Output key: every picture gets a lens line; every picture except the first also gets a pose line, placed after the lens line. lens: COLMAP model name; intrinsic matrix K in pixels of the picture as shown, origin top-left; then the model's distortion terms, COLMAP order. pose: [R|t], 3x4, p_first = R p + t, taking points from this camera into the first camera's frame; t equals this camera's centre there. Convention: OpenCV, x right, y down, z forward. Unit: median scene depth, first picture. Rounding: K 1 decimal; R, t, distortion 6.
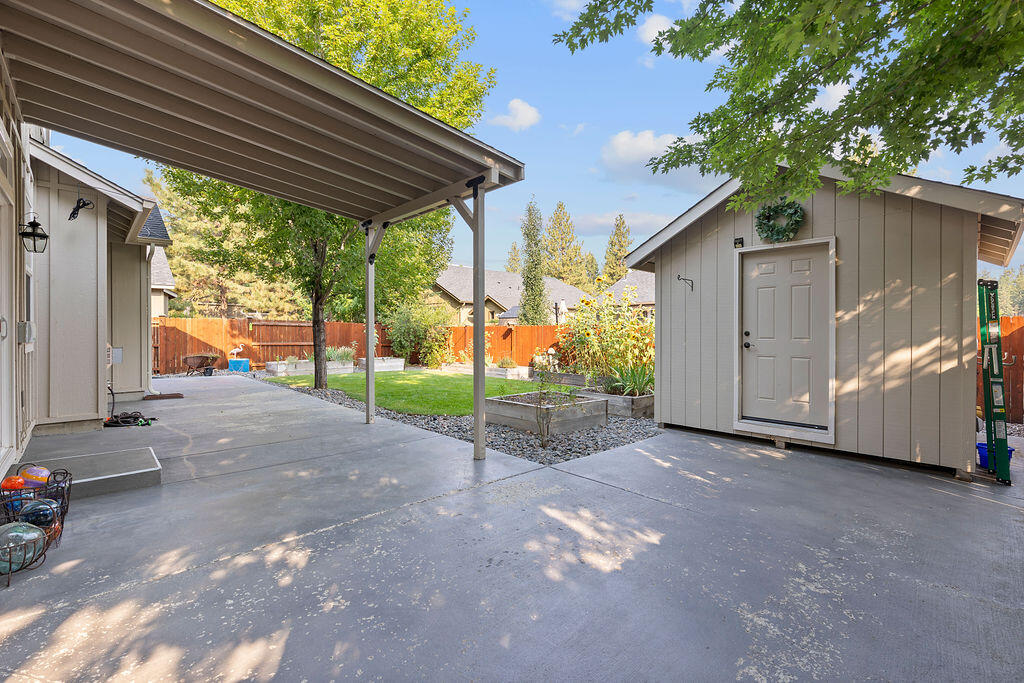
lens RADIAL K [[442.0, 0, 512.0], [0, 442.0, 341.5], [0, 0, 1]] dist [0.000096, 0.000000]
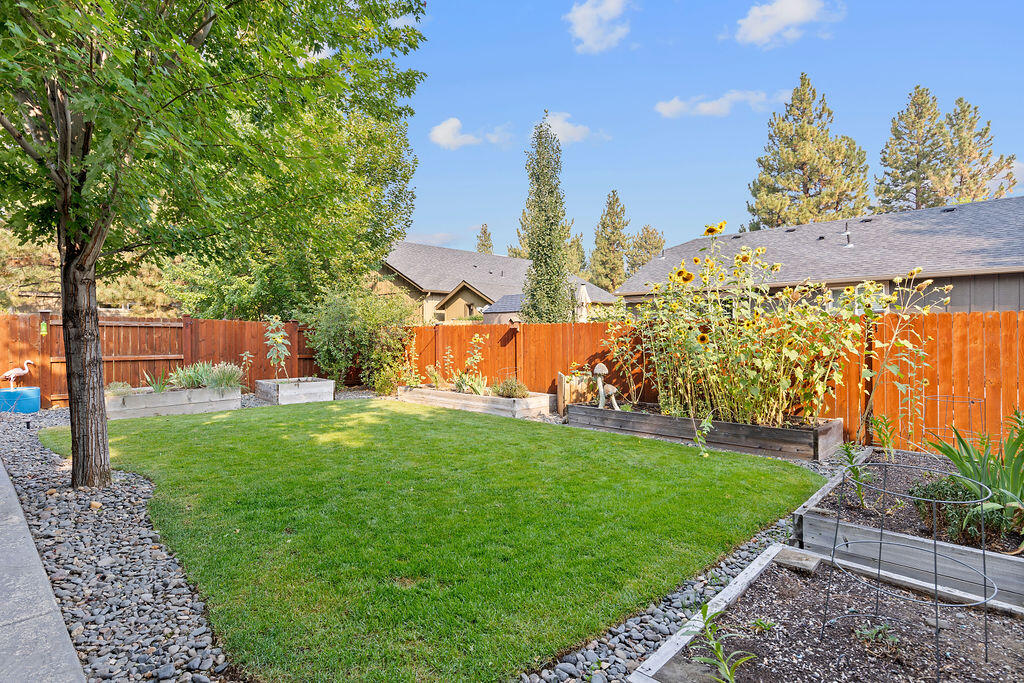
lens RADIAL K [[530.5, 0, 512.0], [0, 530.5, 341.5], [0, 0, 1]] dist [-0.000193, -0.000020]
pose [[0.998301, -0.007912, 0.057725, -0.042497], [0.008203, 0.999955, -0.004818, -0.007622], [-0.057684, 0.005283, 0.998321, 0.254521]]
